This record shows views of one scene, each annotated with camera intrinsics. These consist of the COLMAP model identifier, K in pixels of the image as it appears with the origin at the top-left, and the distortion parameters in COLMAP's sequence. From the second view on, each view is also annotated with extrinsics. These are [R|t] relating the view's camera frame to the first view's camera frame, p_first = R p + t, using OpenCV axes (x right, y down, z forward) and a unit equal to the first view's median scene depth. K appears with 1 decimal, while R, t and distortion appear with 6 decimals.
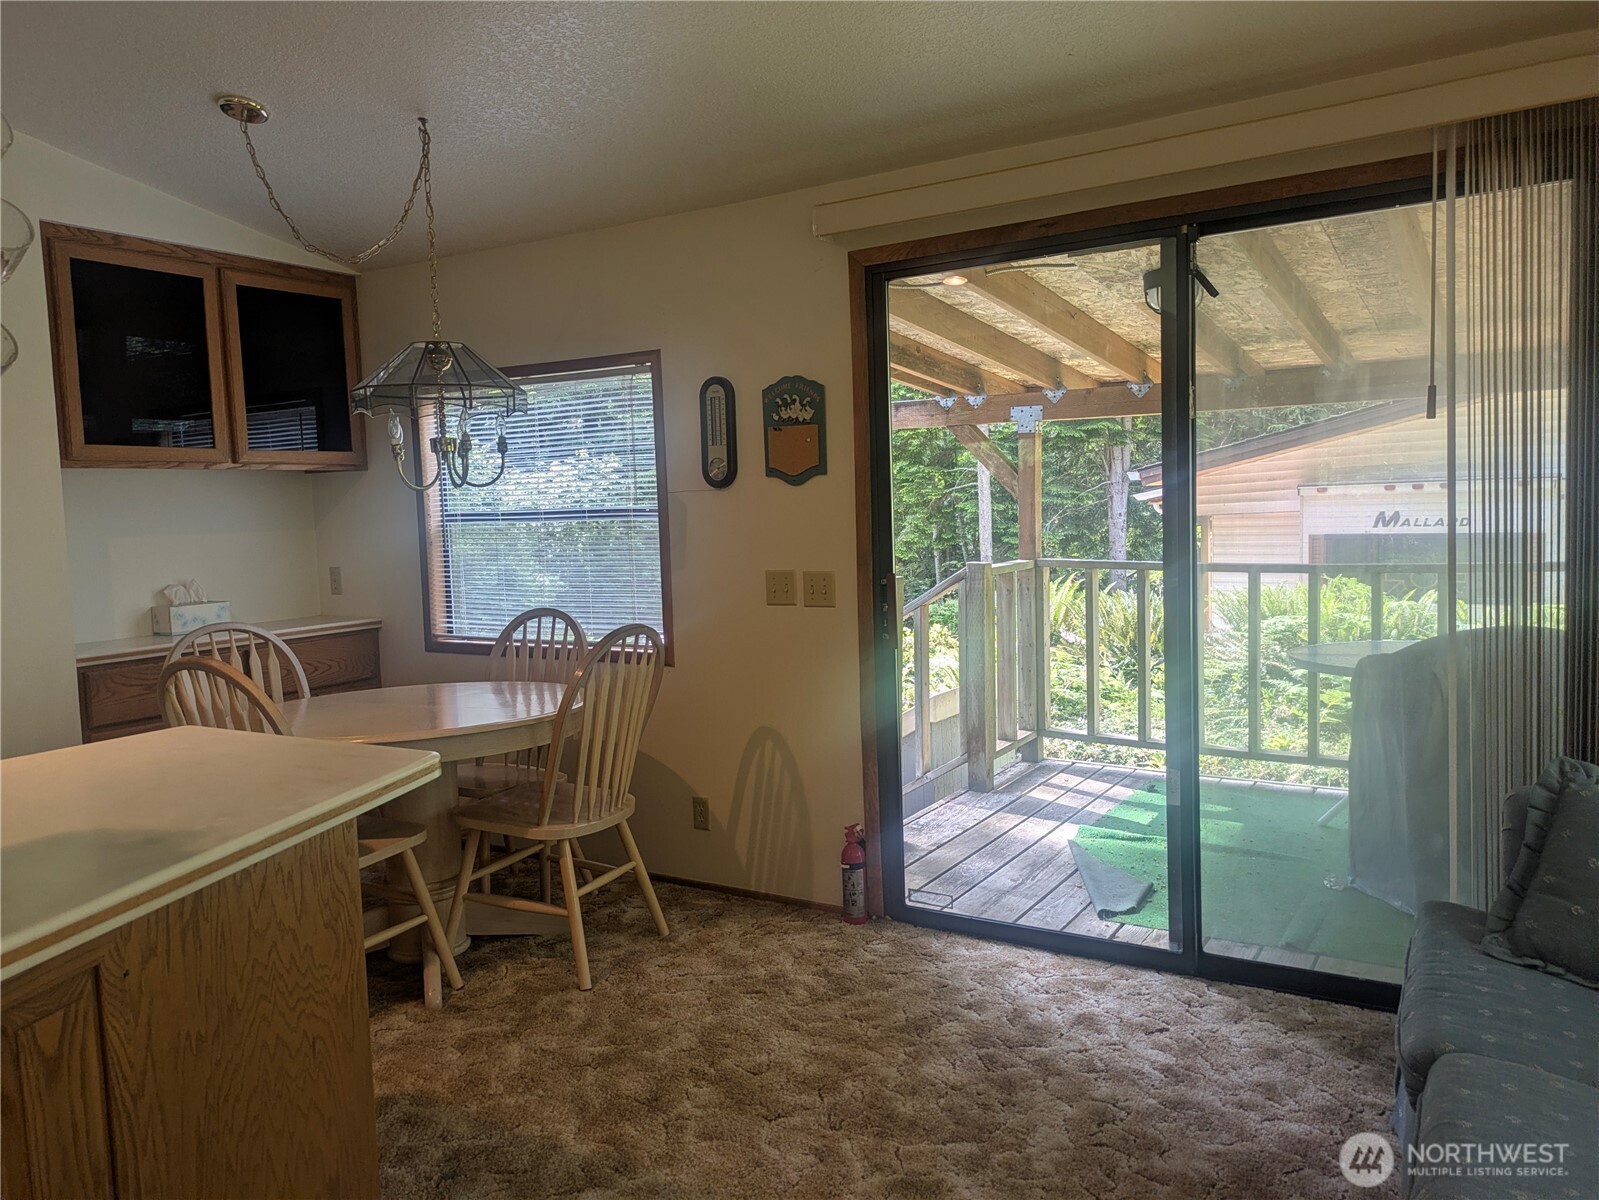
lens RADIAL K [[1114.4, 0, 799.5], [0, 1114.4, 600.0], [0, 0, 1]] dist [0.058097, 0.000580]
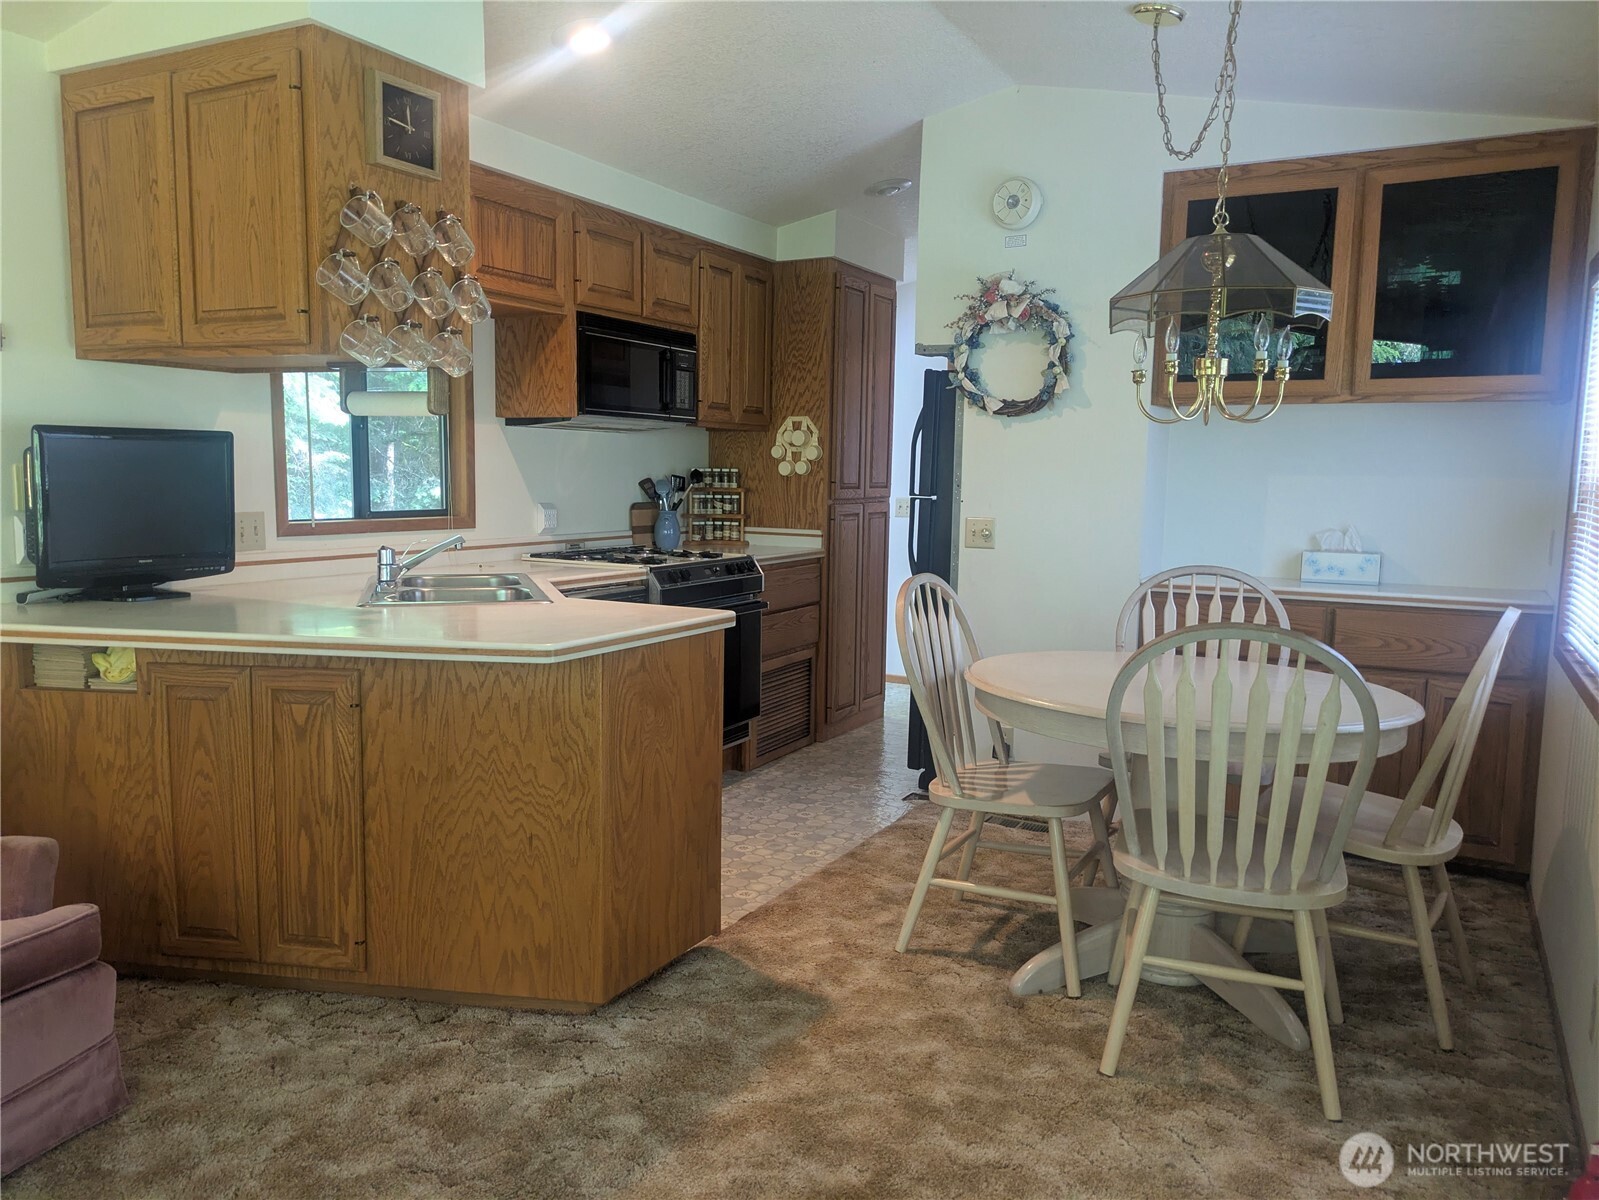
lens RADIAL K [[1188.4, 0, 799.5], [0, 1188.4, 600.0], [0, 0, 1]] dist [0.067144, -0.052492]
pose [[0.084070, 0.145003, -0.985853, 0.643682], [-0.102860, 0.985333, 0.136155, -0.074573], [0.991137, 0.089958, 0.097752, 0.784695]]
